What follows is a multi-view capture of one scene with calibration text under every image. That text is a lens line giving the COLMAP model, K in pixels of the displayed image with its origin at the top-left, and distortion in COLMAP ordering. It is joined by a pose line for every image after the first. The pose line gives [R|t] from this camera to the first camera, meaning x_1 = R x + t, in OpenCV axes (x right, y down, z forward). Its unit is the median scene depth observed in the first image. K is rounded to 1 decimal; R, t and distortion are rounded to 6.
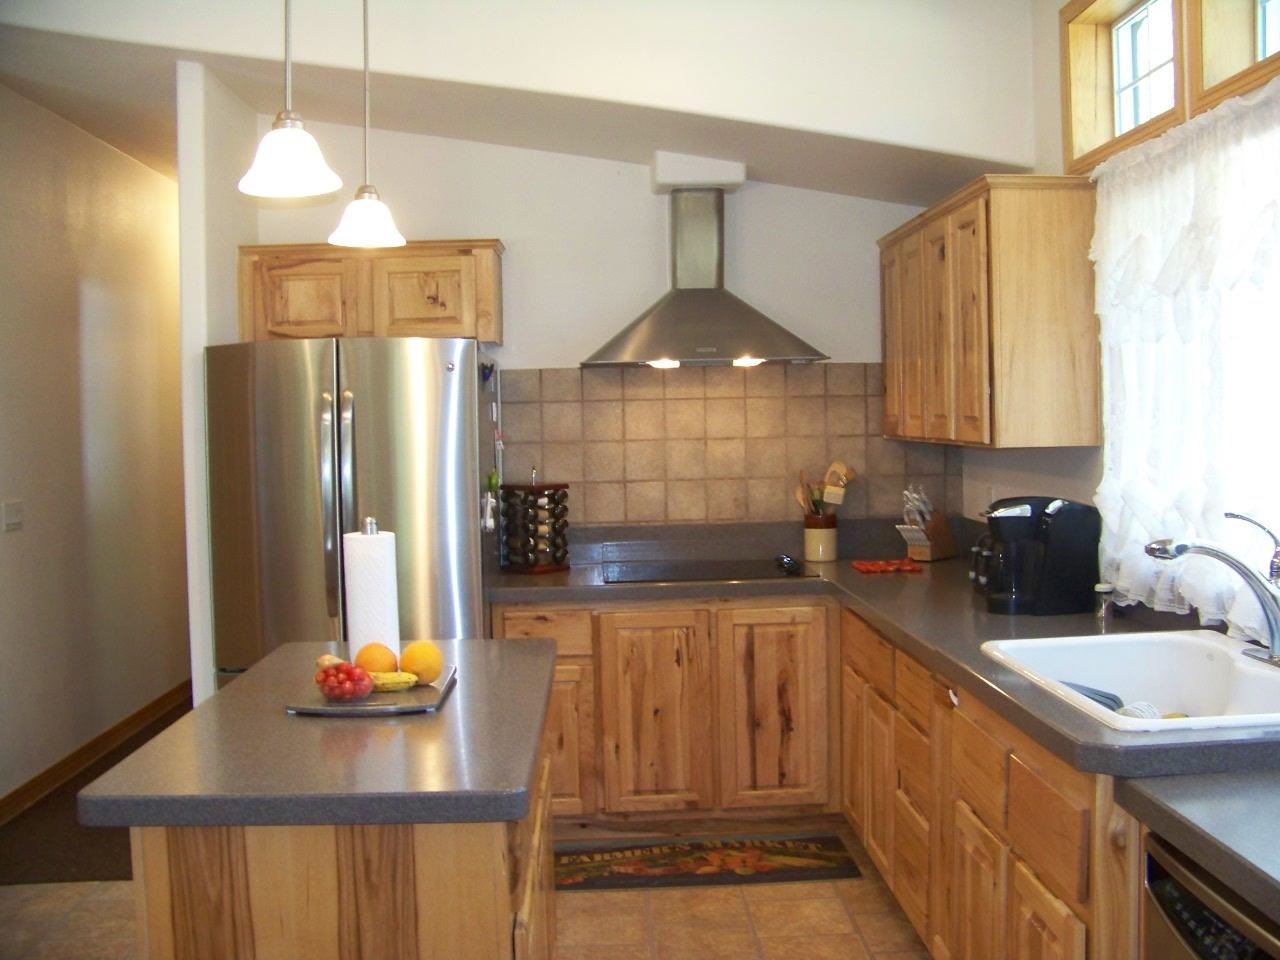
lens RADIAL K [[1354.5, 0, 657.1], [0, 1354.5, 458.0], [0, 0, 1]] dist [-0.248248, 0.346315]
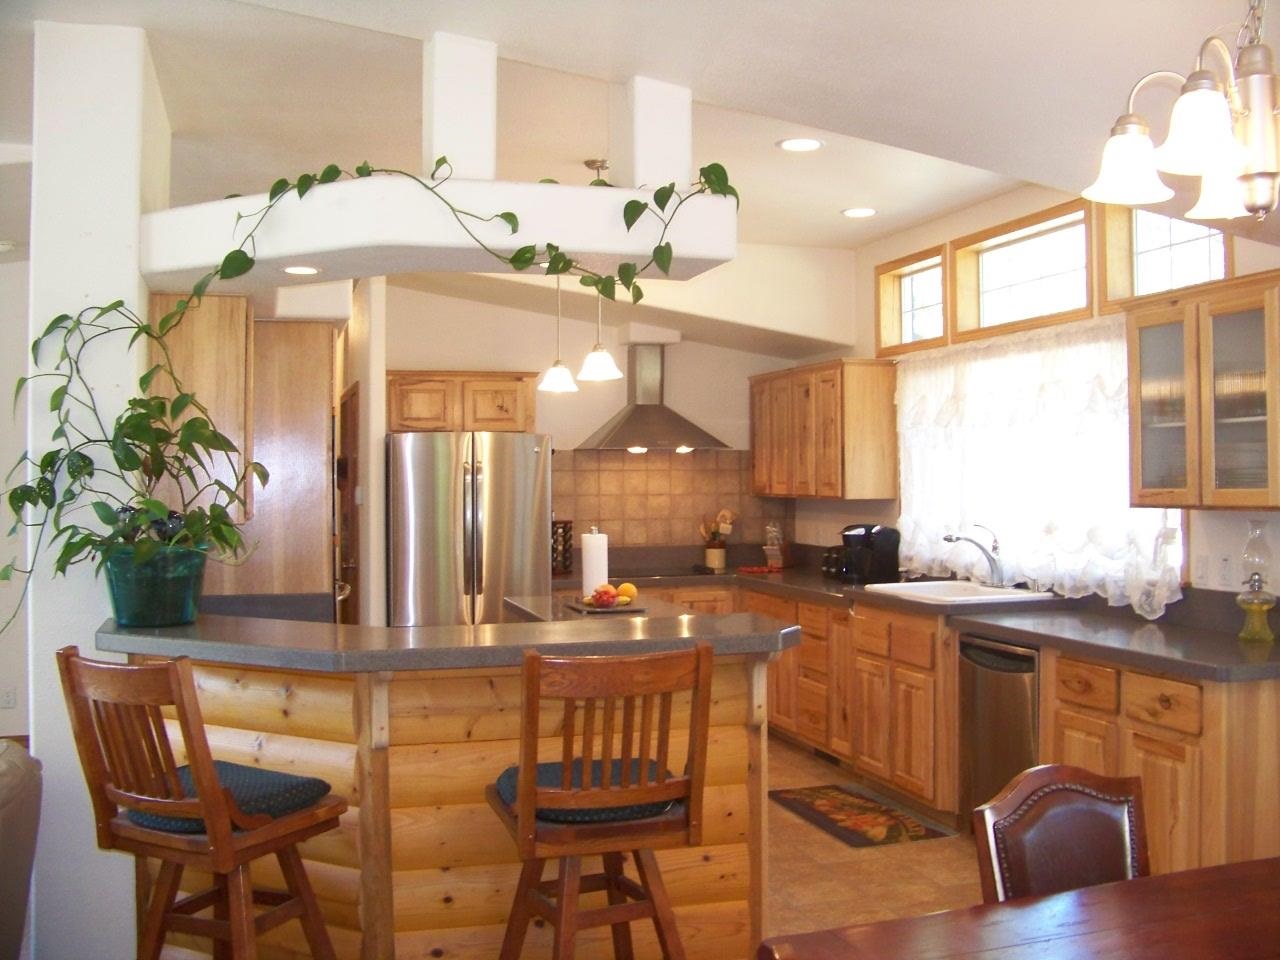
lens RADIAL K [[1345.7, 0, 660.9], [0, 1345.7, 477.7], [0, 0, 1]] dist [-0.240951, 0.317613]
pose [[0.969431, 0.014519, 0.244932, -0.379957], [-0.006081, 0.999363, -0.035173, 0.024763], [-0.245287, 0.032608, 0.968902, -0.644222]]
